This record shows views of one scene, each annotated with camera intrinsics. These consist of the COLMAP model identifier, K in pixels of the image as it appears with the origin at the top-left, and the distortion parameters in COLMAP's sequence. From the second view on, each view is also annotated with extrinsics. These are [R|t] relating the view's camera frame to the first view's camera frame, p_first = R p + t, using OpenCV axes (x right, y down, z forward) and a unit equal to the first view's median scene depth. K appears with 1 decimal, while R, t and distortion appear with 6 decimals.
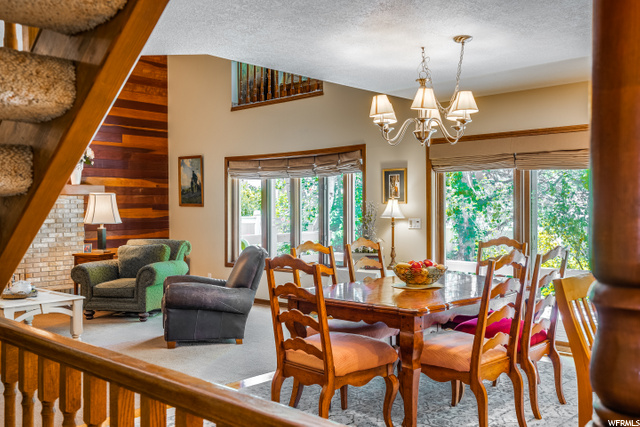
lens RADIAL K [[595.6, 0, 320.0], [0, 595.6, 213.5], [0, 0, 1]] dist [0.001401, -0.000381]
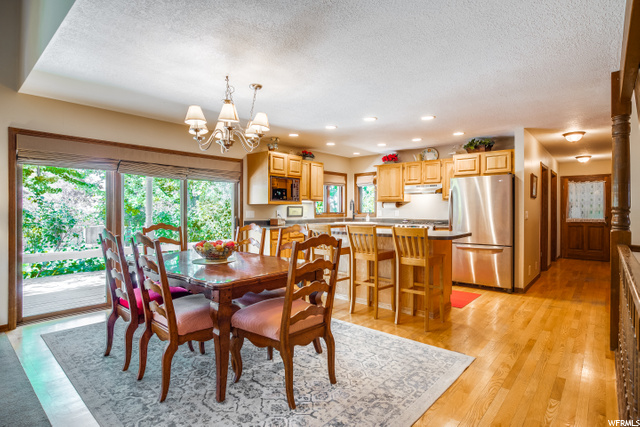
lens RADIAL K [[331.6, 0, 320.0], [0, 331.6, 213.5], [0, 0, 1]] dist [-0.003199, -0.000416]
pose [[0.000080, -0.004403, 0.999990, -0.283659], [0.004758, 0.999979, 0.004402, 0.010044], [-0.999989, 0.004758, 0.000101, 0.418968]]
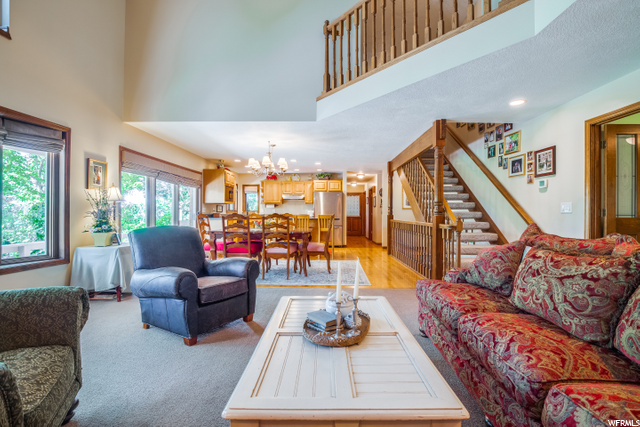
lens RADIAL K [[296.2, 0, 326.8], [0, 296.2, 211.2], [0, 0, 1]] dist [-0.004289, -0.000526]
pose [[-0.654351, 0.011244, 0.756108, -0.524642], [0.007097, 0.999937, -0.008728, 0.028390], [-0.756158, -0.000345, -0.654389, 0.893176]]
